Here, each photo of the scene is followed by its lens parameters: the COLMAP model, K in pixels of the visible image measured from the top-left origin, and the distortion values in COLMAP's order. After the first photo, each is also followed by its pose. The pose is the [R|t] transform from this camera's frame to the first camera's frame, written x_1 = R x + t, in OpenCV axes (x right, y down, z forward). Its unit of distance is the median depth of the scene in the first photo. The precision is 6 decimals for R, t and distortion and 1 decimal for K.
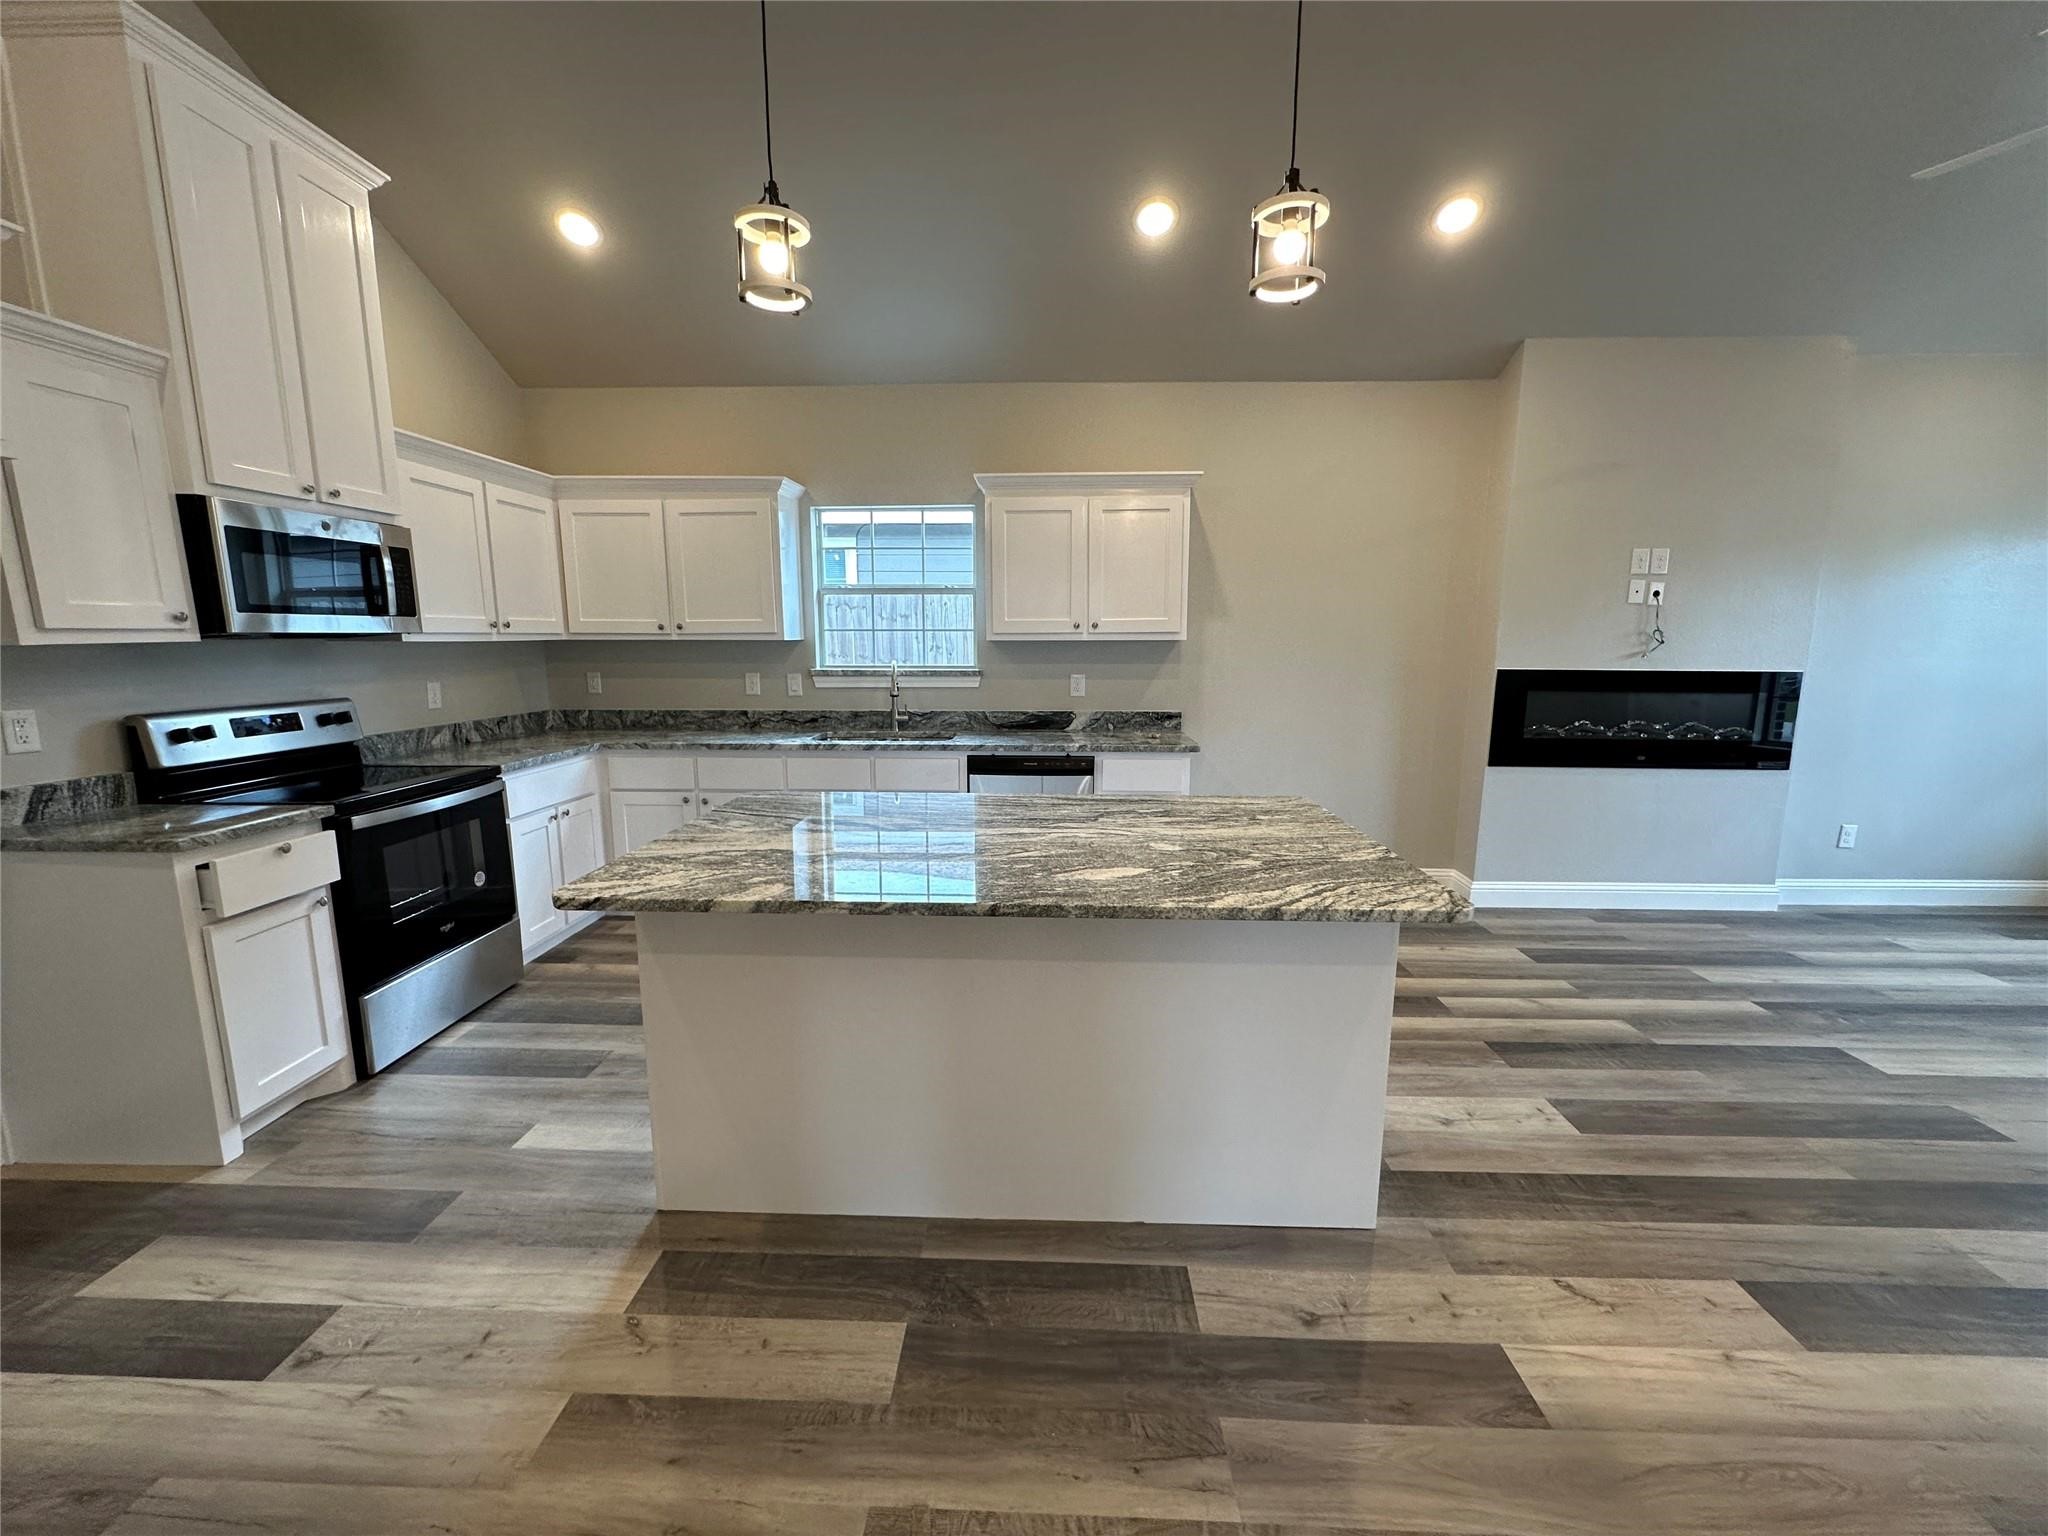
lens RADIAL K [[817.4, 0, 1024.0], [0, 817.4, 768.0], [0, 0, 1]] dist [-0.000602, -0.000434]
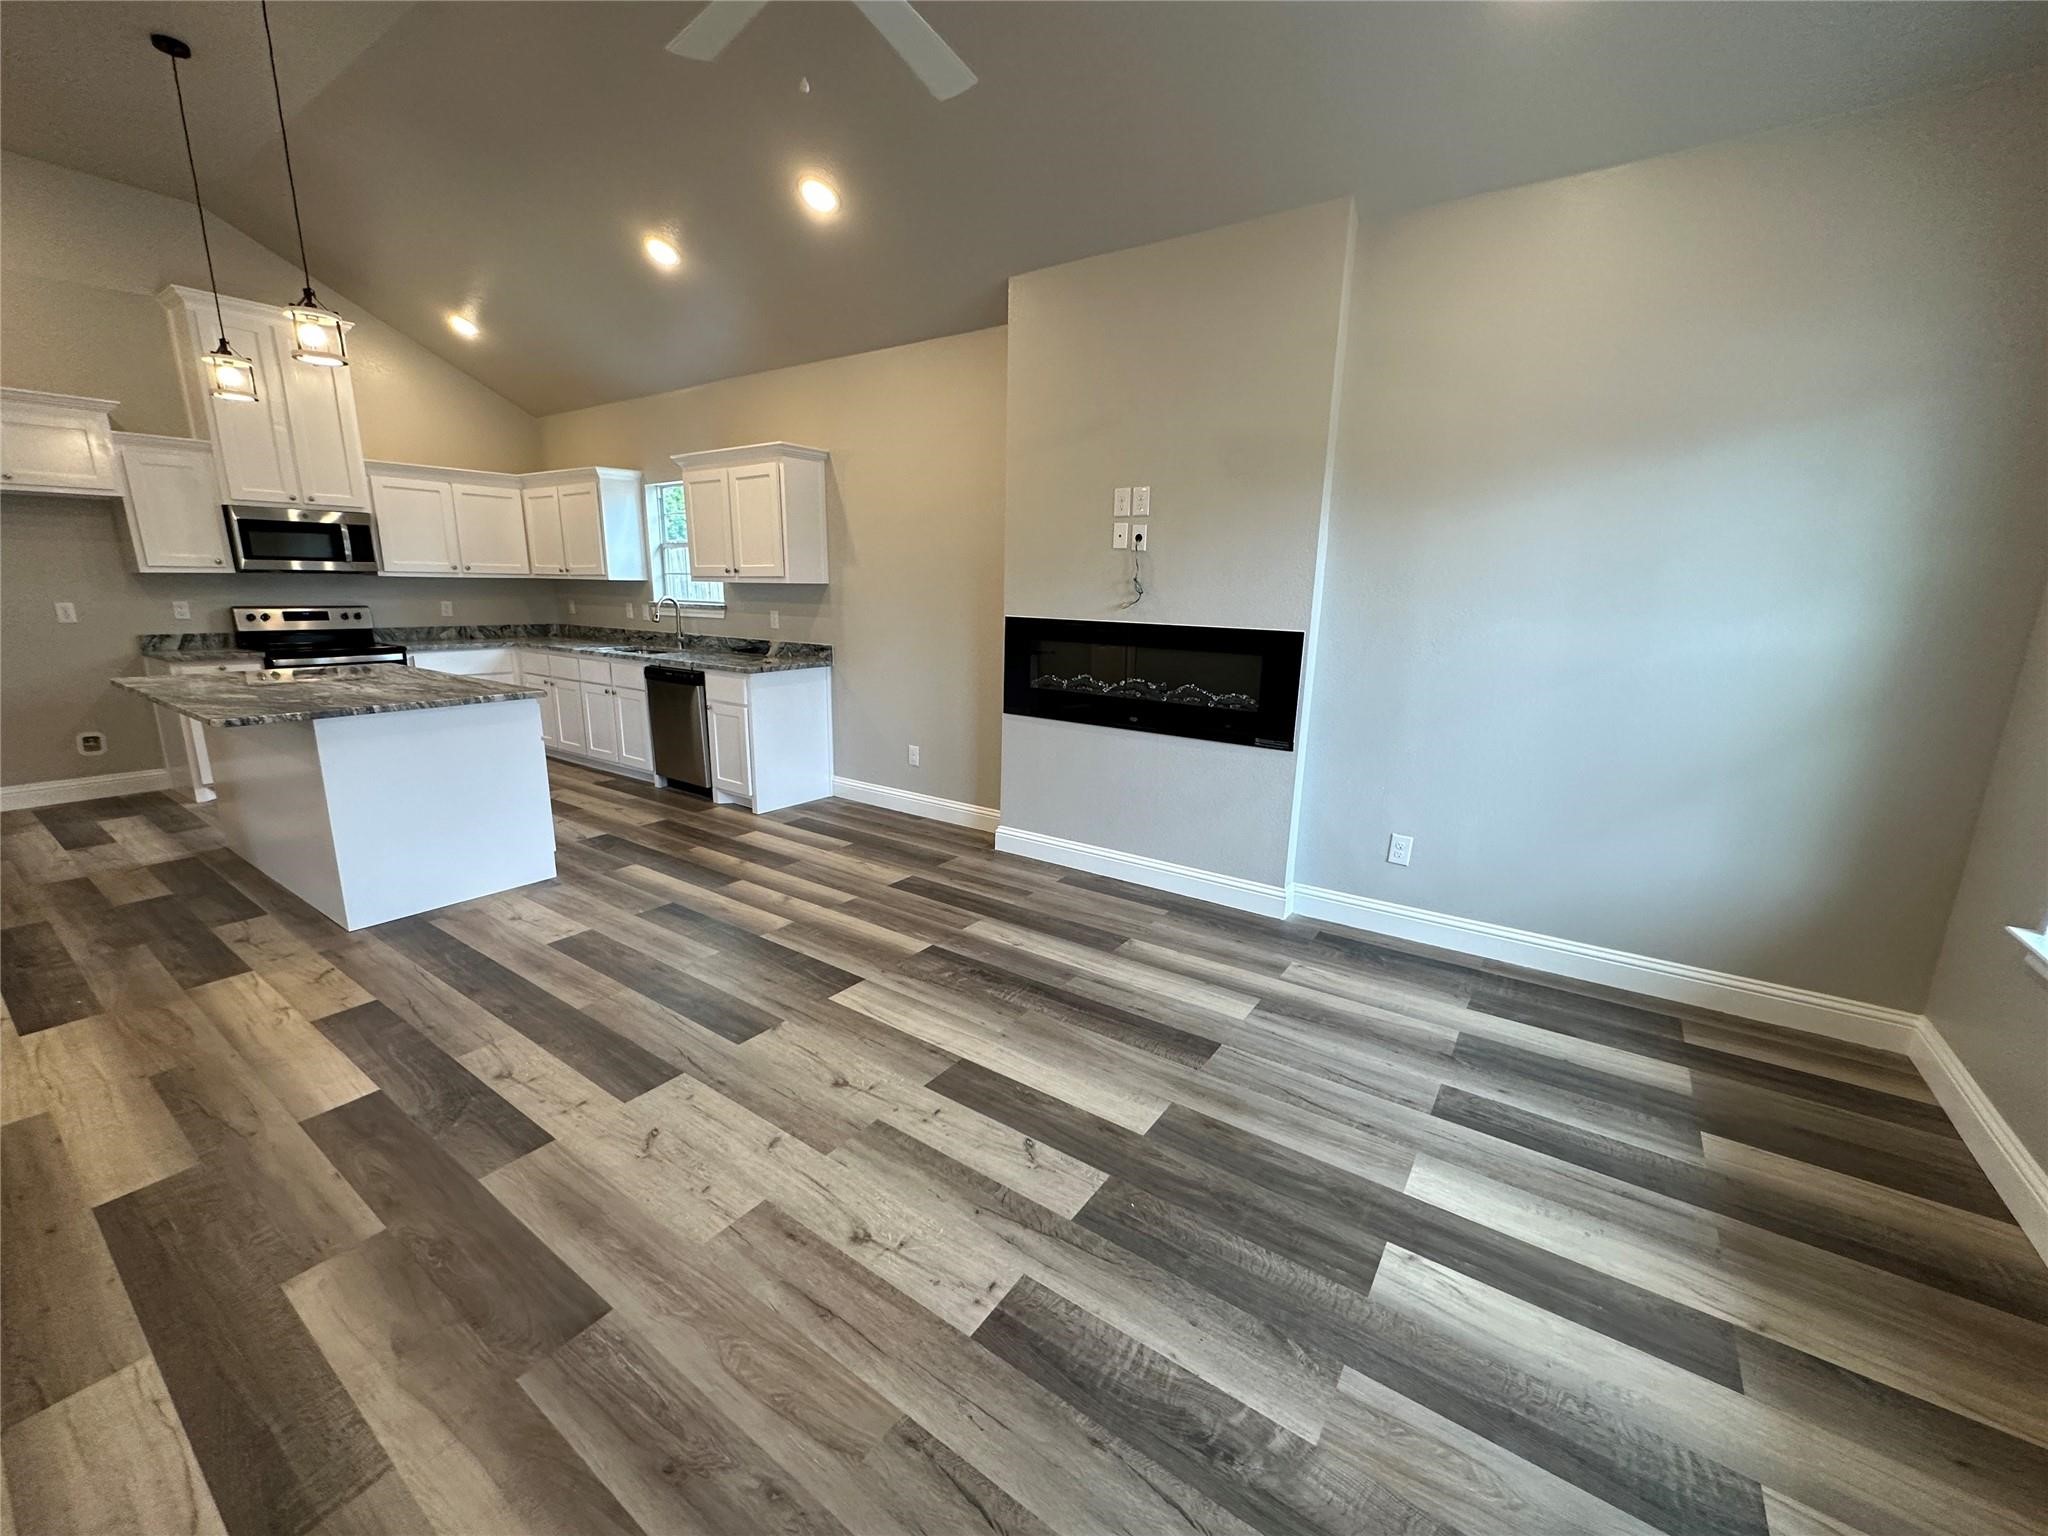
lens RADIAL K [[817.4, 0, 1024.0], [0, 817.4, 768.0], [0, 0, 1]] dist [-0.000602, -0.000434]
pose [[0.839950, 0.131859, -0.526400, 1.206966], [-0.102630, 0.991123, 0.084508, -0.024287], [0.532871, -0.016958, 0.846027, 0.164859]]
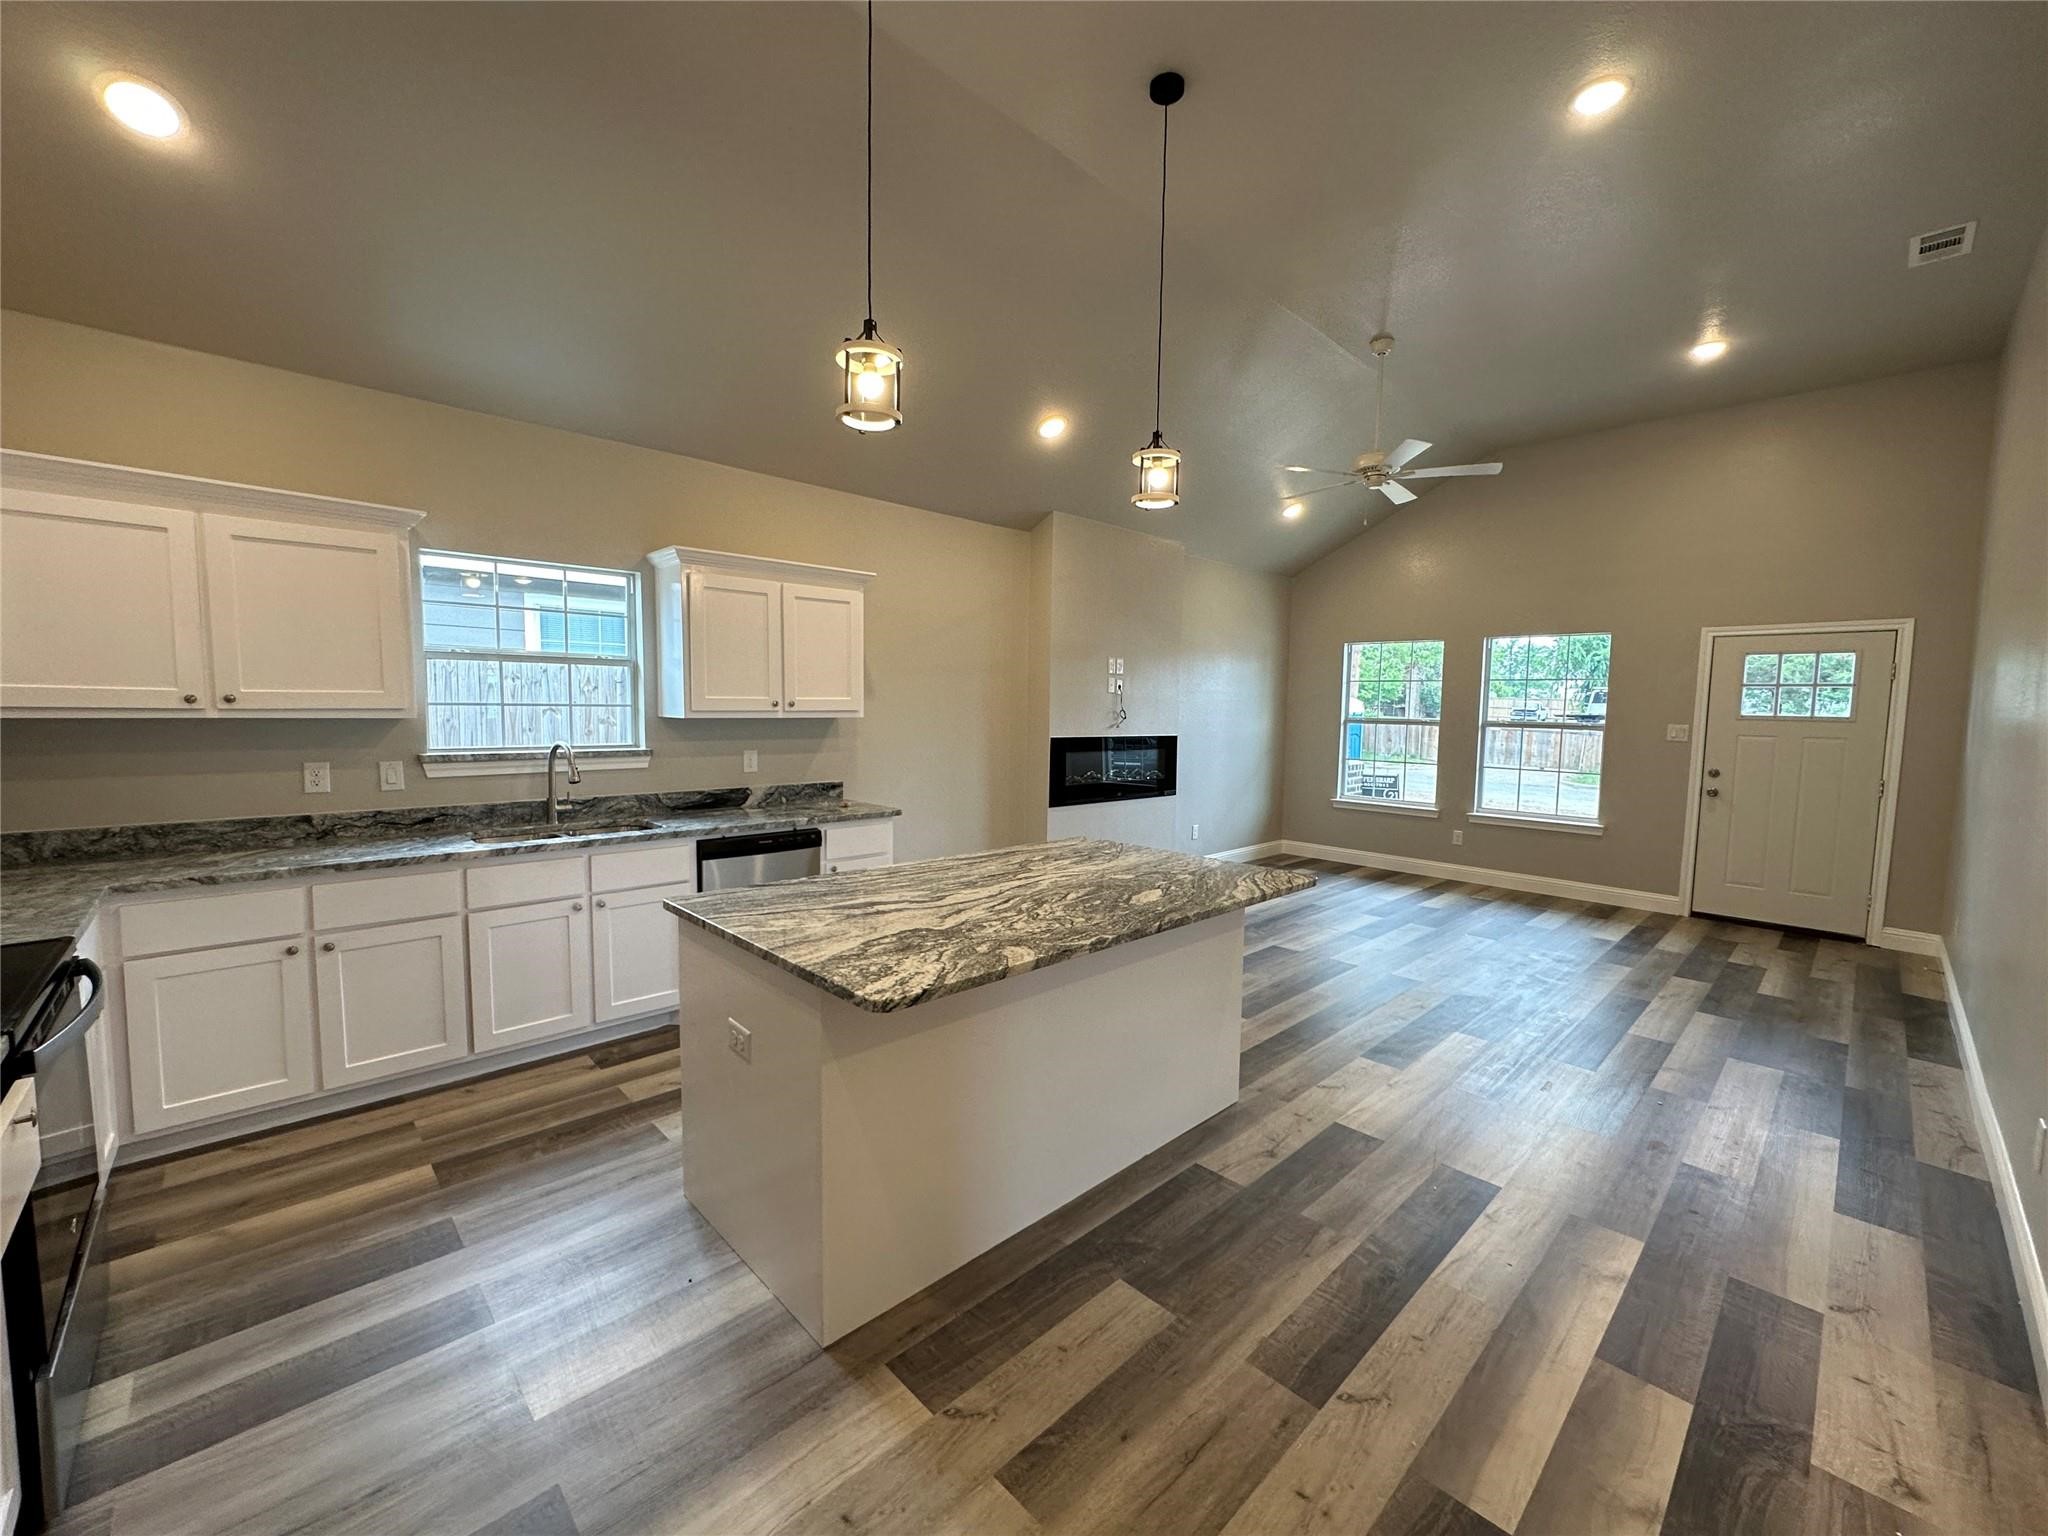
lens RADIAL K [[817.4, 0, 1024.0], [0, 817.4, 768.0], [0, 0, 1]] dist [-0.000602, -0.000434]
pose [[0.696628, -0.046418, 0.715930, -0.473101], [0.100157, 0.994425, -0.032982, -0.029503], [-0.710407, 0.094681, 0.697393, 0.069180]]
